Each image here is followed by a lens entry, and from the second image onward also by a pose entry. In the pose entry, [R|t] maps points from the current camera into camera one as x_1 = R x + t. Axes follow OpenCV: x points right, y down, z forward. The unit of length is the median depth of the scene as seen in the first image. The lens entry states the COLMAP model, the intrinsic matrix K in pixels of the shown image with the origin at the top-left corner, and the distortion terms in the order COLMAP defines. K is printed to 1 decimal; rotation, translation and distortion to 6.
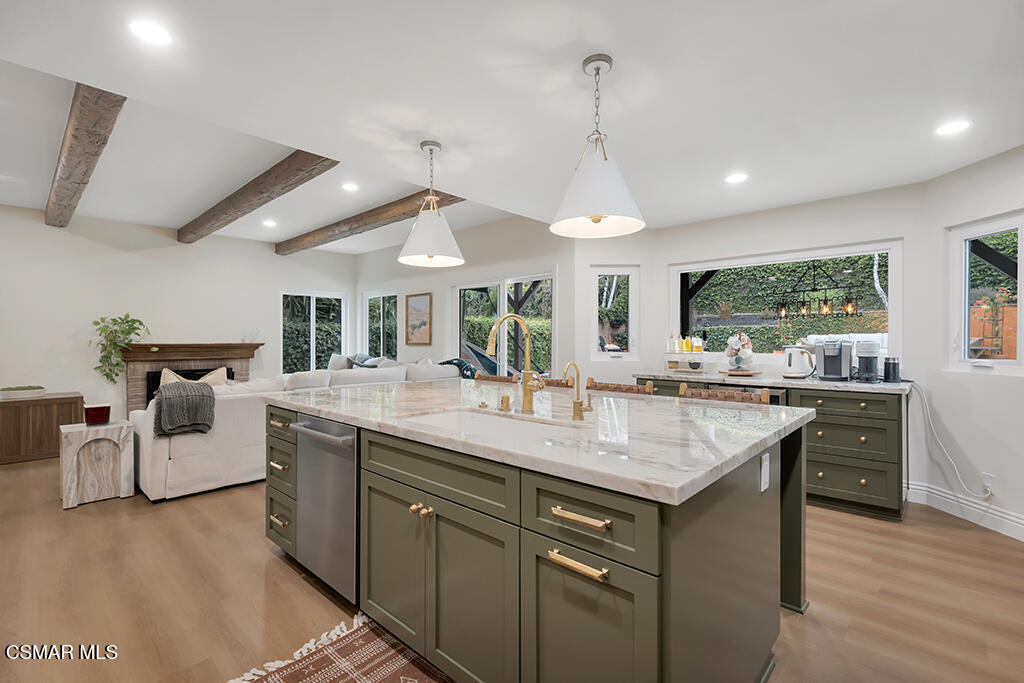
lens RADIAL K [[462.0, 0, 507.1], [0, 462.0, 342.3], [0, 0, 1]] dist [0.002650, -0.000097]
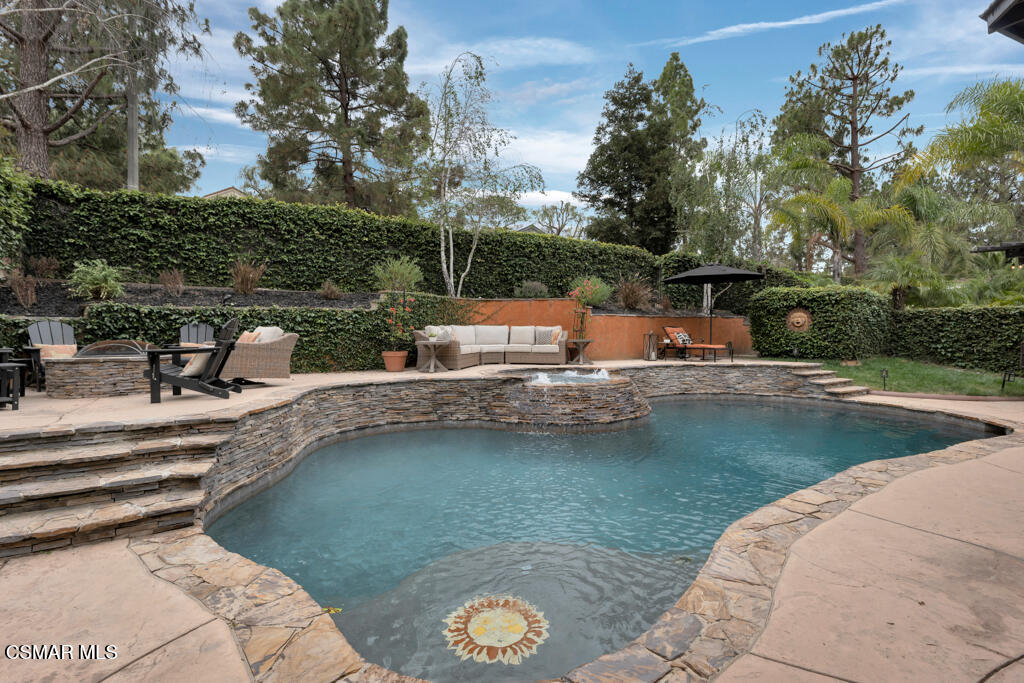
lens RADIAL K [[466.3, 0, 507.5], [0, 466.3, 344.6], [0, 0, 1]] dist [-0.000198, -0.000081]
pose [[0.238459, -0.012848, 0.971068, 0.074683], [0.013421, 0.999861, 0.009933, 0.011889], [-0.971060, 0.010664, 0.238598, 1.506956]]
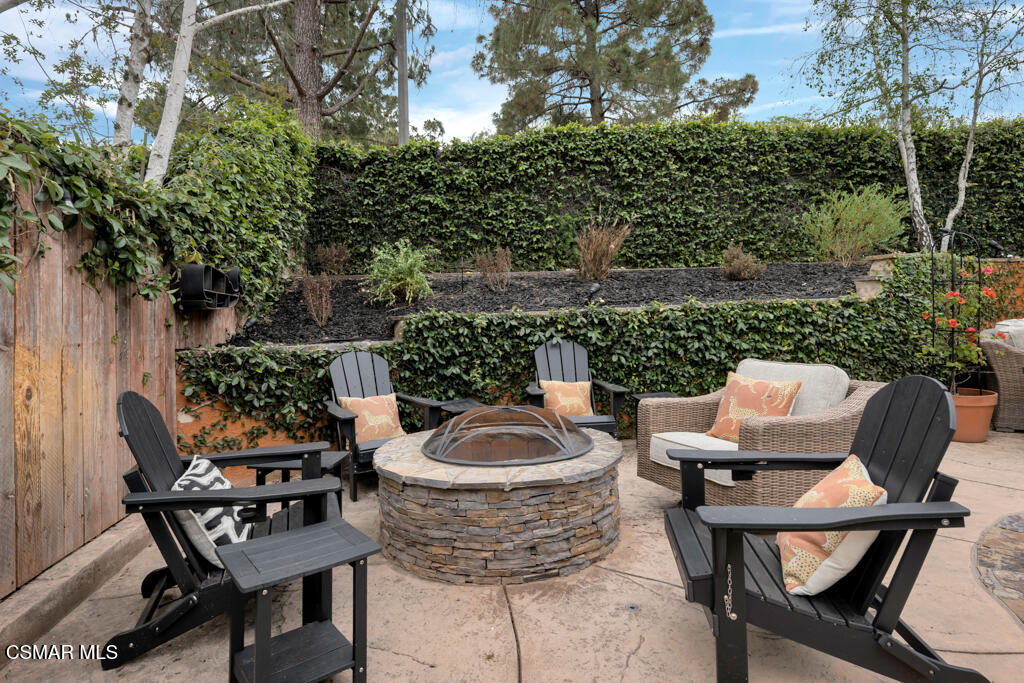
lens RADIAL K [[543.3, 0, 485.2], [0, 543.3, 300.6], [0, 0, 1]] dist [0.002558, 0.000269]
pose [[0.640695, 0.007320, 0.767760, 0.393217], [0.041983, 0.998125, -0.044552, -0.064115], [-0.766647, 0.060777, 0.639186, 2.128988]]
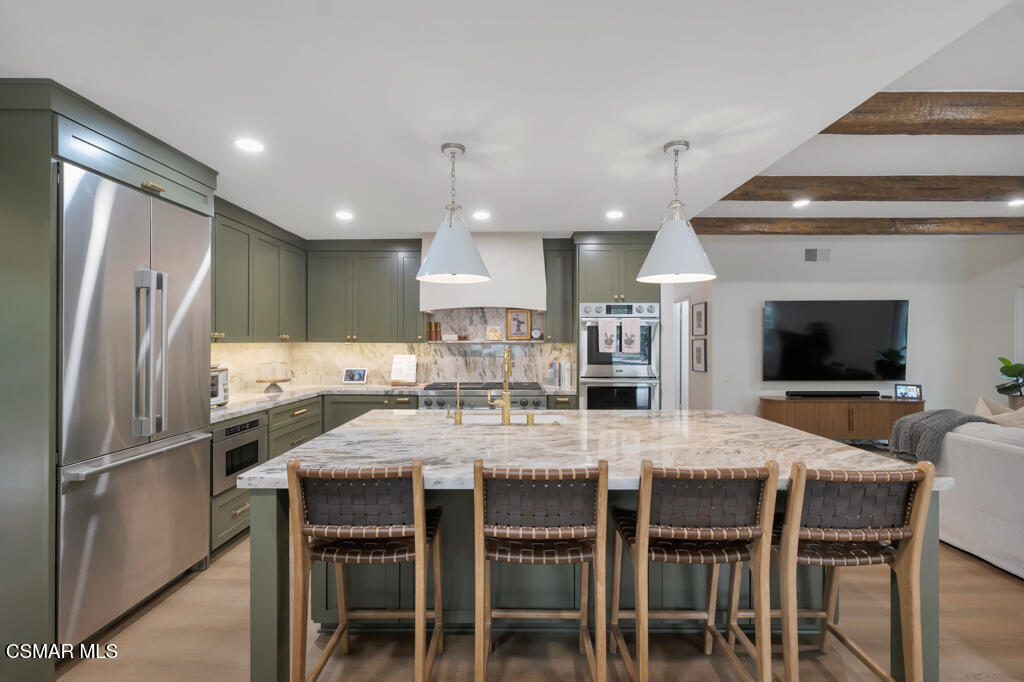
lens RADIAL K [[462.0, 0, 507.1], [0, 462.0, 341.8], [0, 0, 1]] dist [0.002650, -0.000097]
pose [[-0.732119, -0.001433, -0.681176, 0.281372], [-0.006325, 0.999969, 0.004695, -0.022197], [0.681148, 0.007746, -0.732105, 0.600234]]
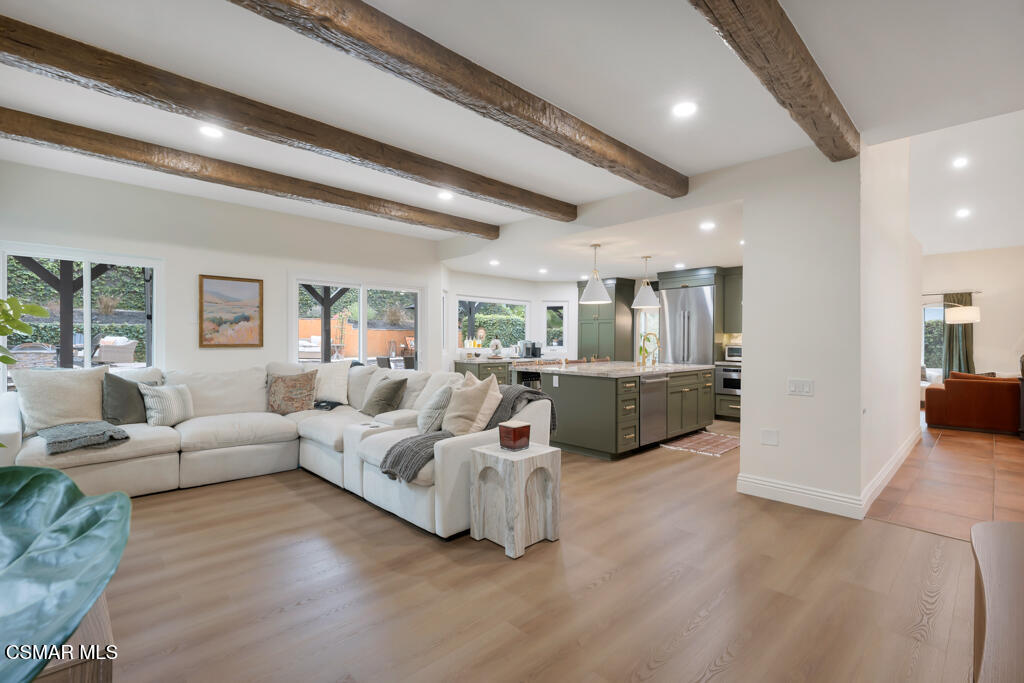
lens RADIAL K [[463.5, 0, 512.0], [0, 463.5, 341.5], [0, 0, 1]] dist [0.001203, -0.000104]
pose [[0.038163, -0.001479, 0.999270, -0.937340], [0.001217, 0.999998, 0.001434, -0.003340], [-0.999271, 0.001161, 0.038165, 0.542768]]
